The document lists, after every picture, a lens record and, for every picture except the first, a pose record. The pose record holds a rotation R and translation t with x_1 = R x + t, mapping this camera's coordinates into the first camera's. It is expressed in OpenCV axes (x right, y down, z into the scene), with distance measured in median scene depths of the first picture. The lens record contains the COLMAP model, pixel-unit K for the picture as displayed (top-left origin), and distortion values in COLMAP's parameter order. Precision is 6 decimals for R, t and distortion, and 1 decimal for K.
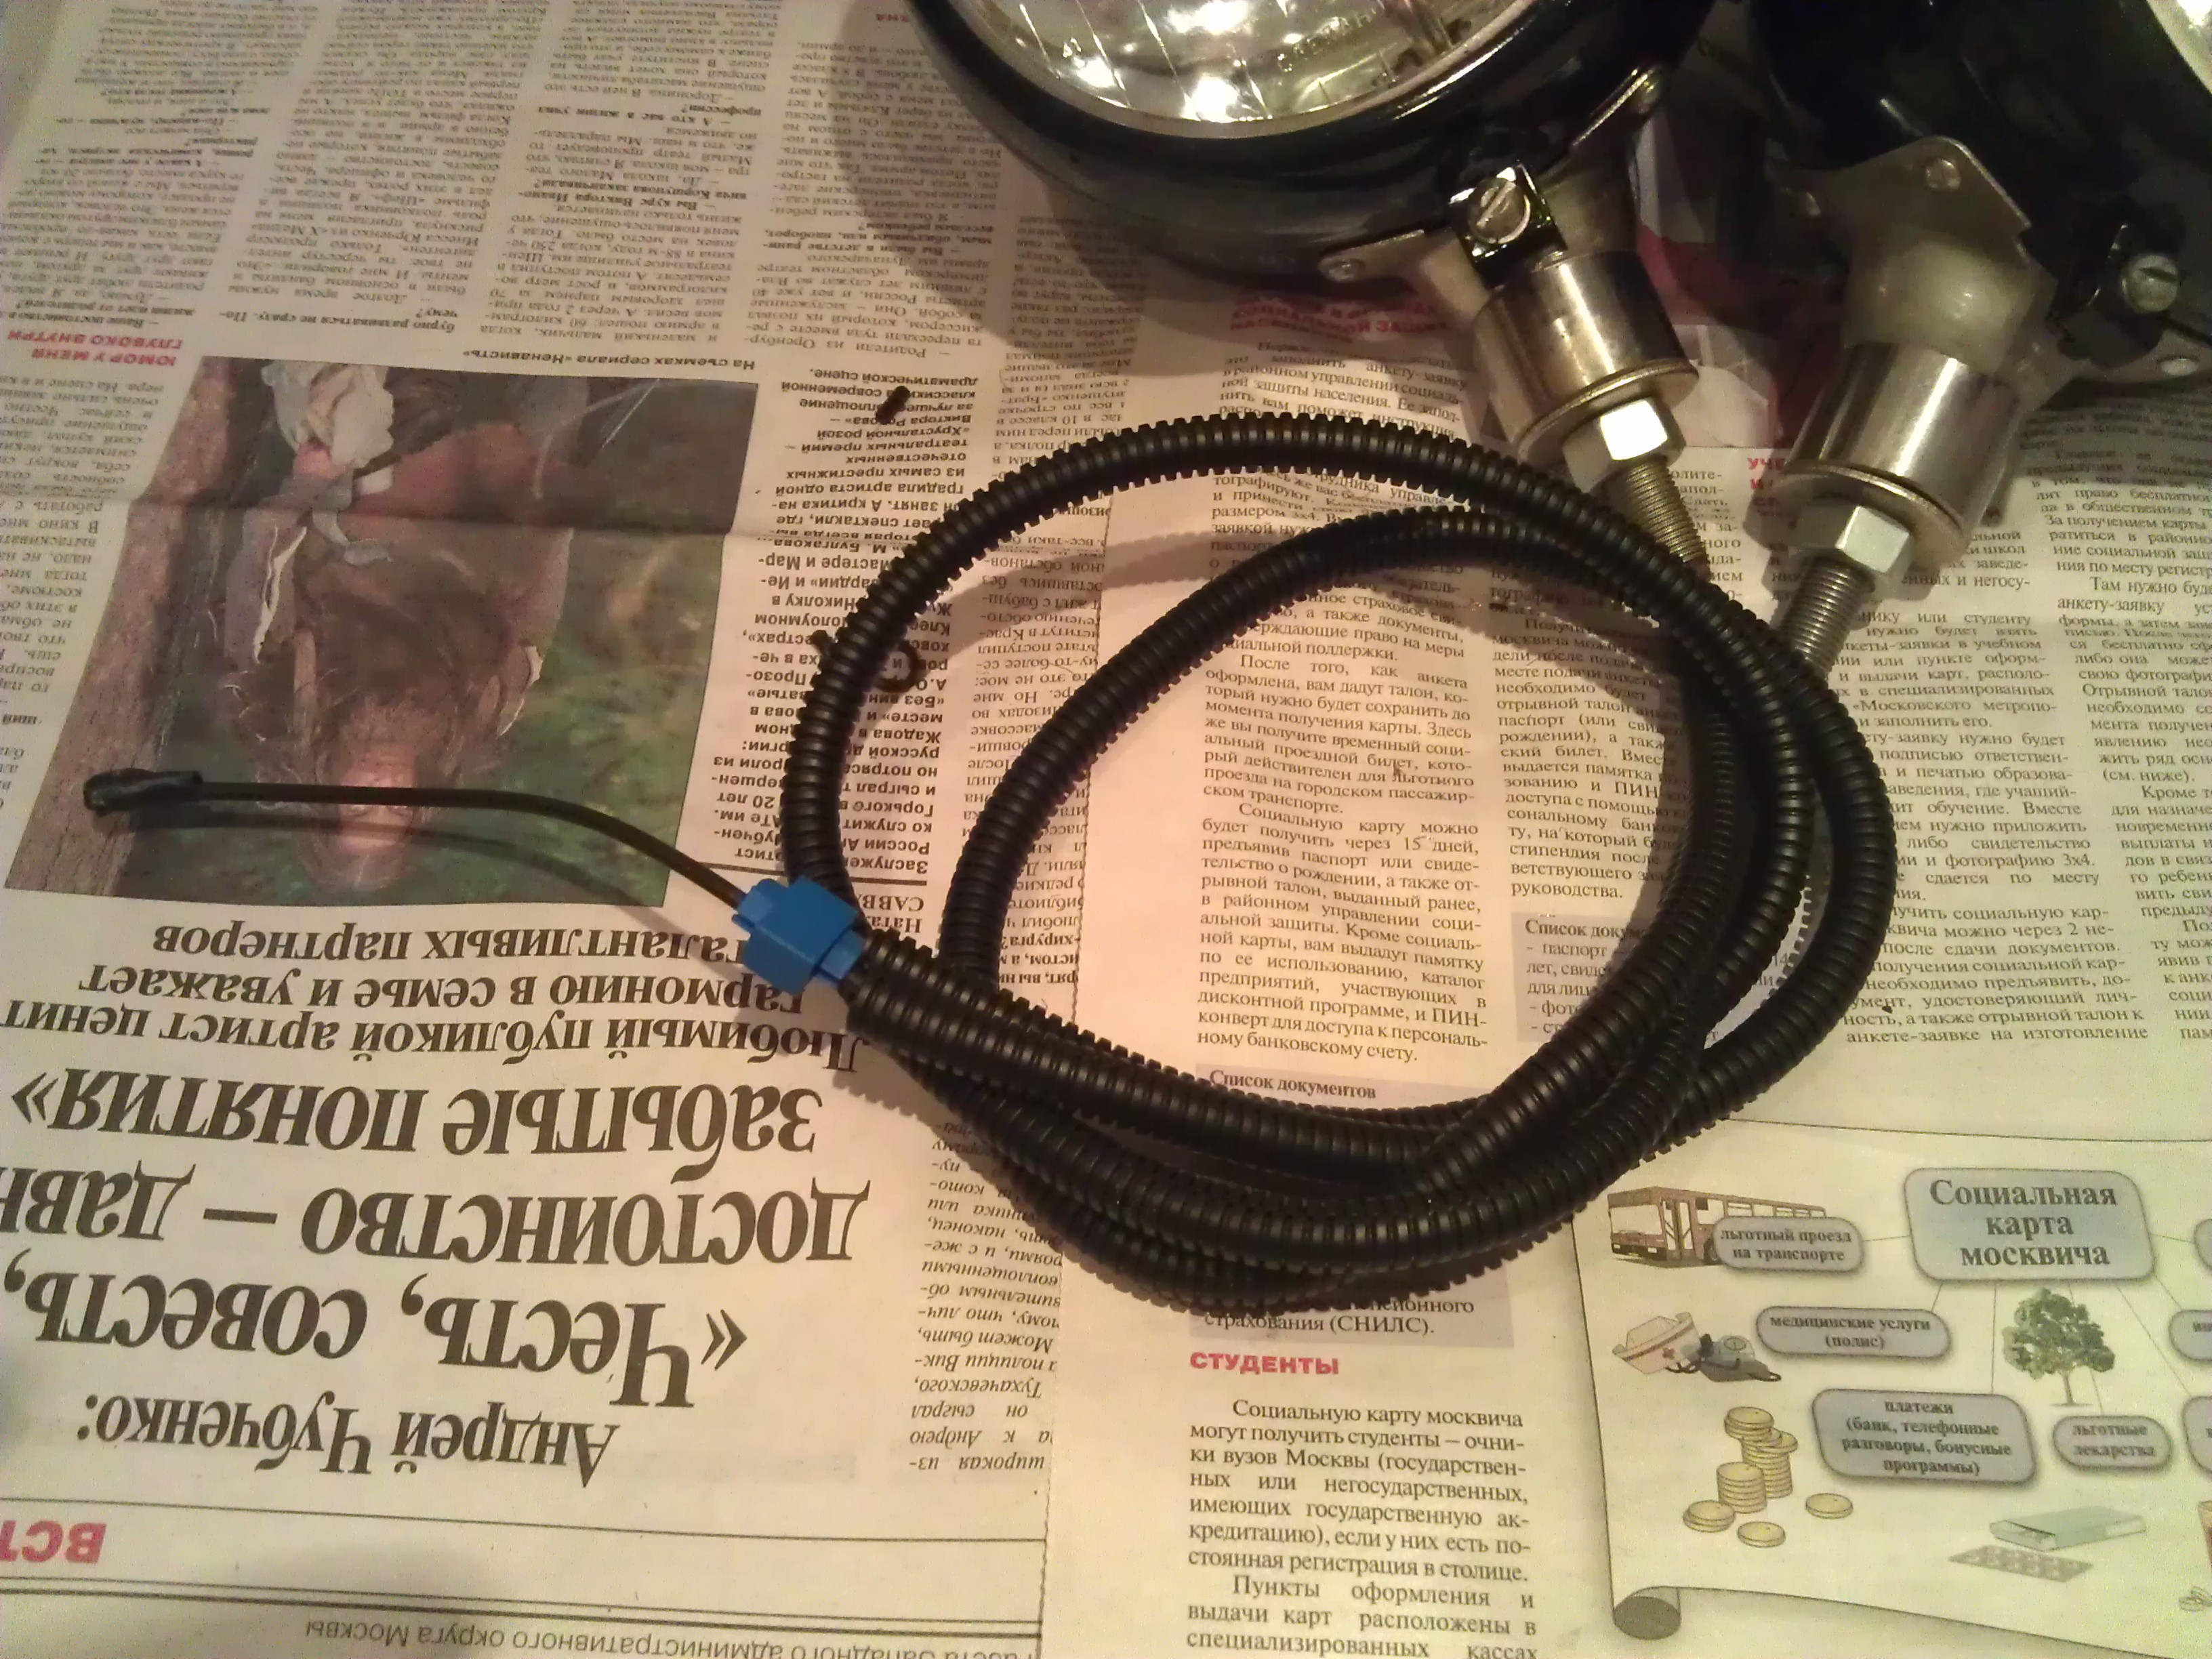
lens RADIAL K [[1590.0, 0, 1101.0], [0, 1590.0, 900.0], [0, 0, 1]] dist [0.043105, -0.004803]
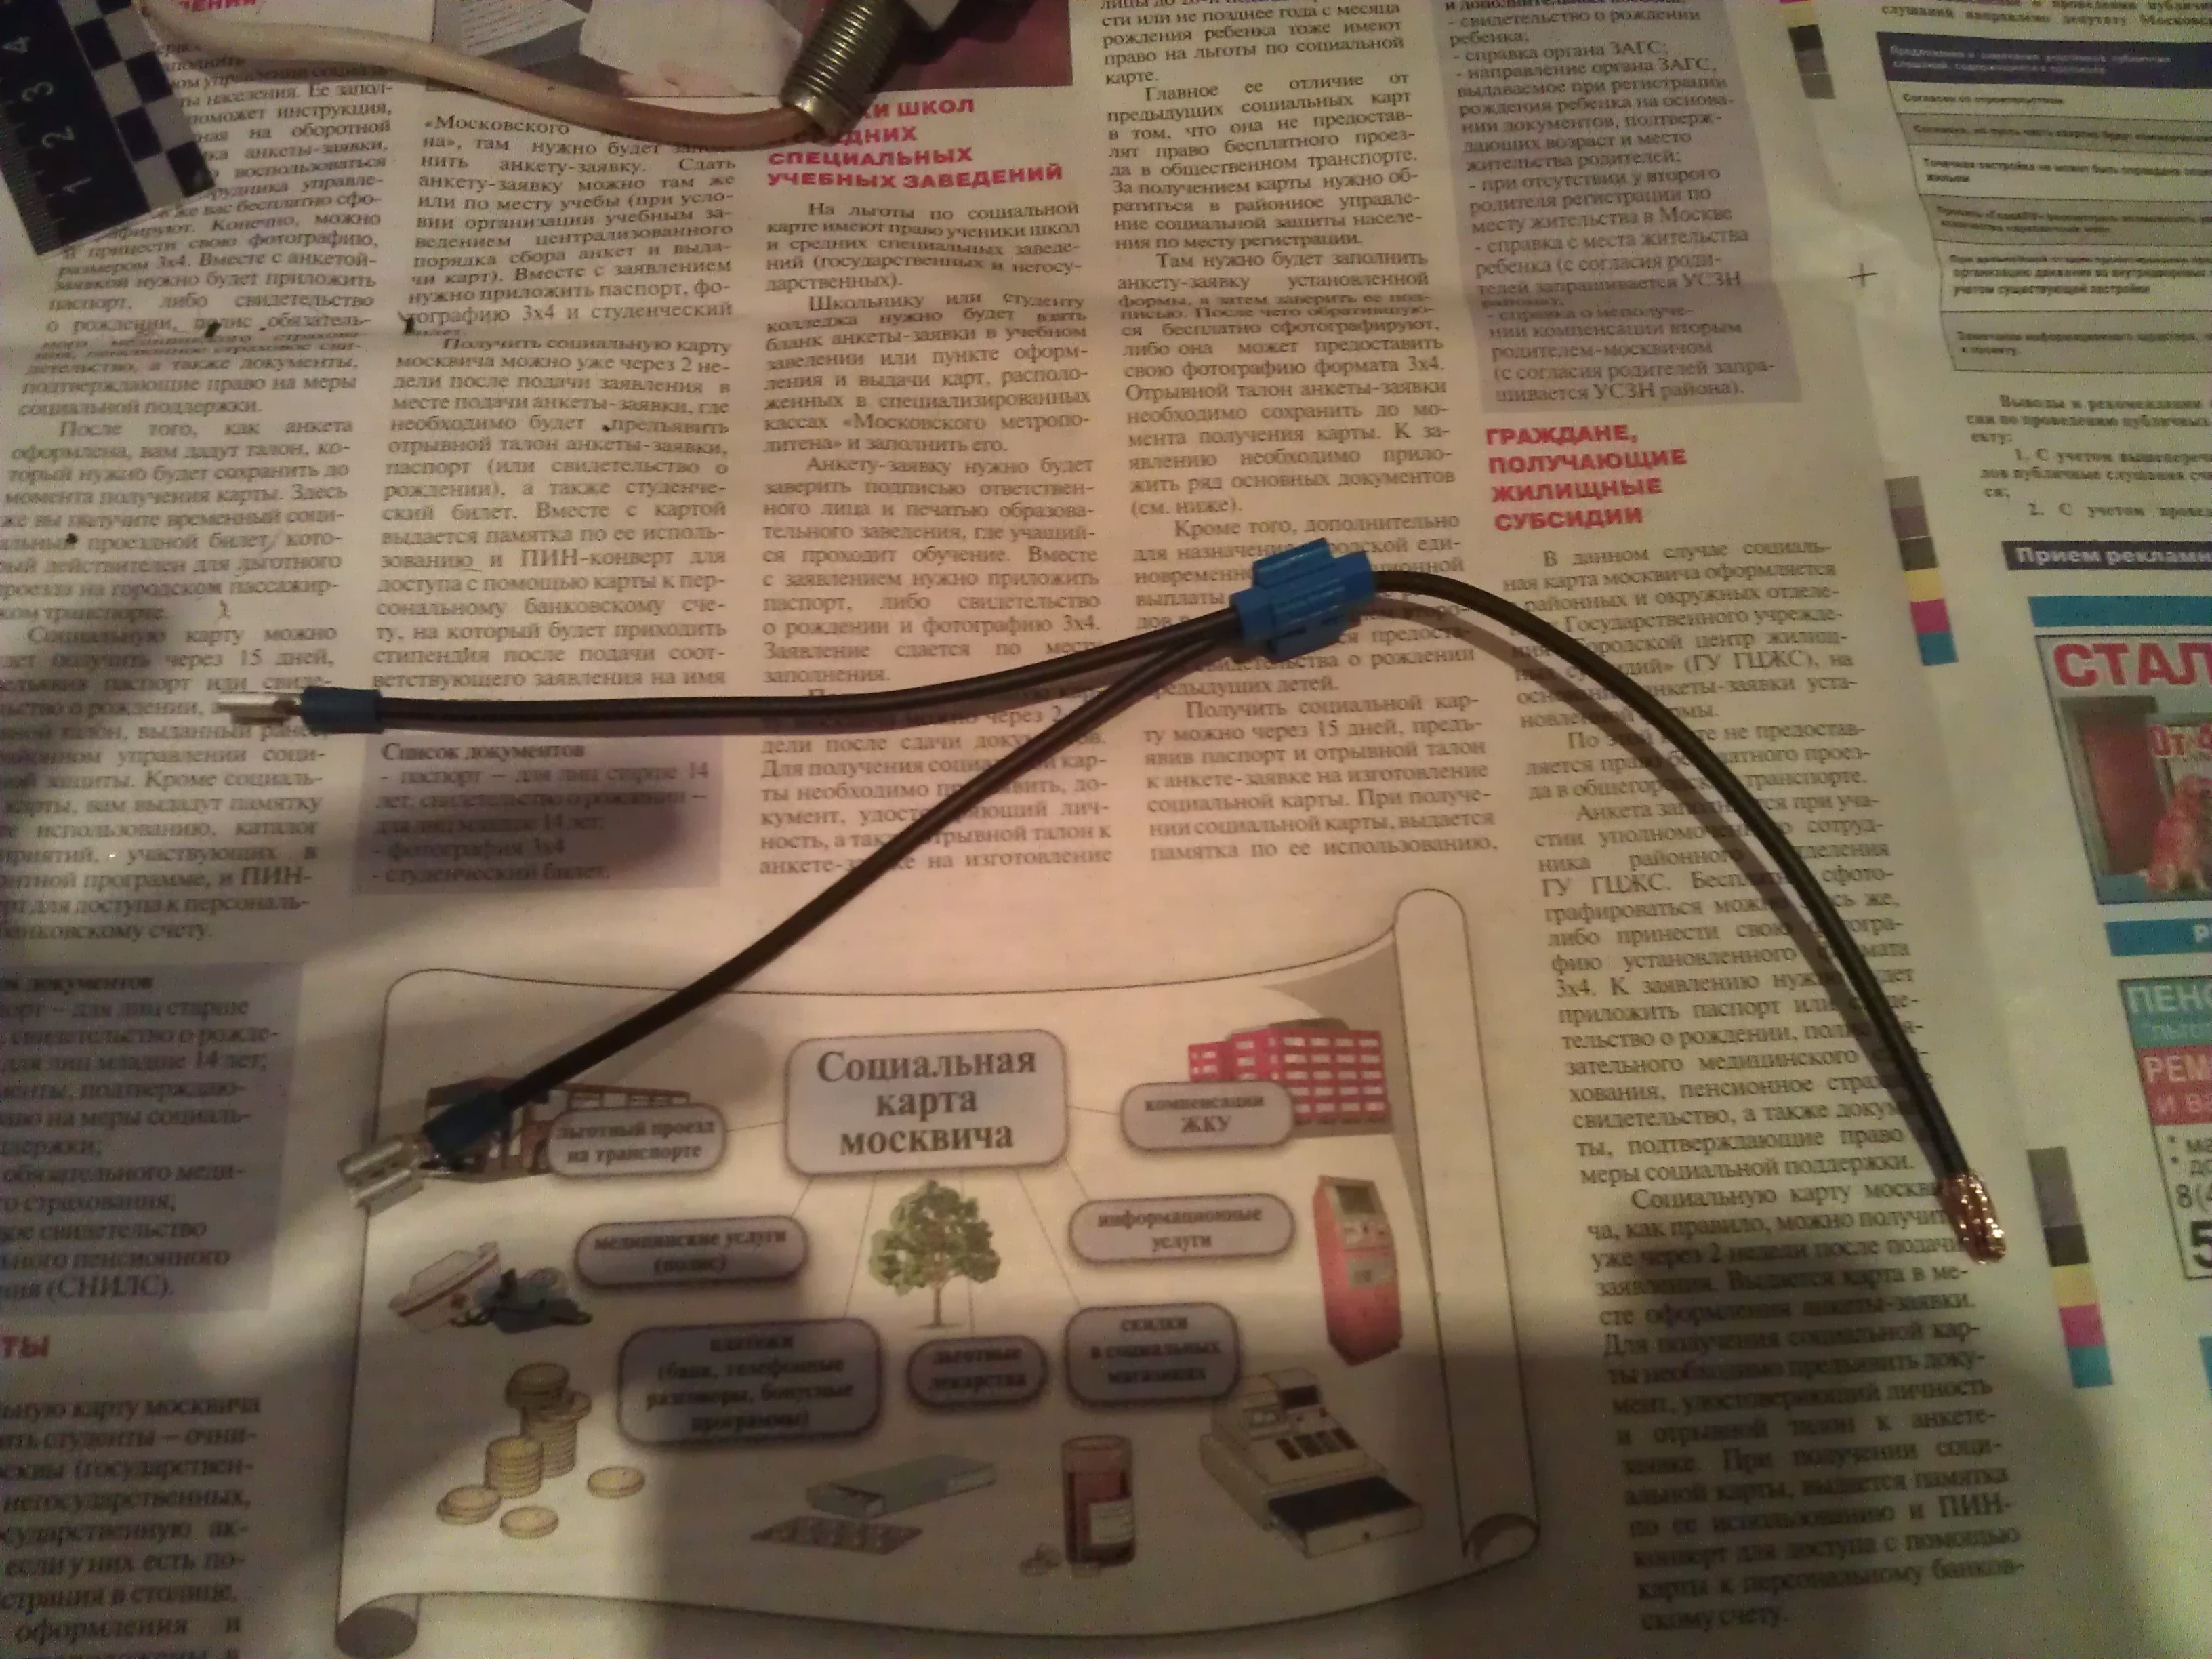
lens RADIAL K [[1590.0, 0, 1101.0], [0, 1590.0, 900.0], [0, 0, 1]] dist [0.043105, -0.004803]
pose [[0.773026, 0.165663, 0.612361, 0.591430], [-0.170923, 0.983993, -0.050433, 0.506727], [-0.610914, -0.065680, 0.788968, 1.353504]]
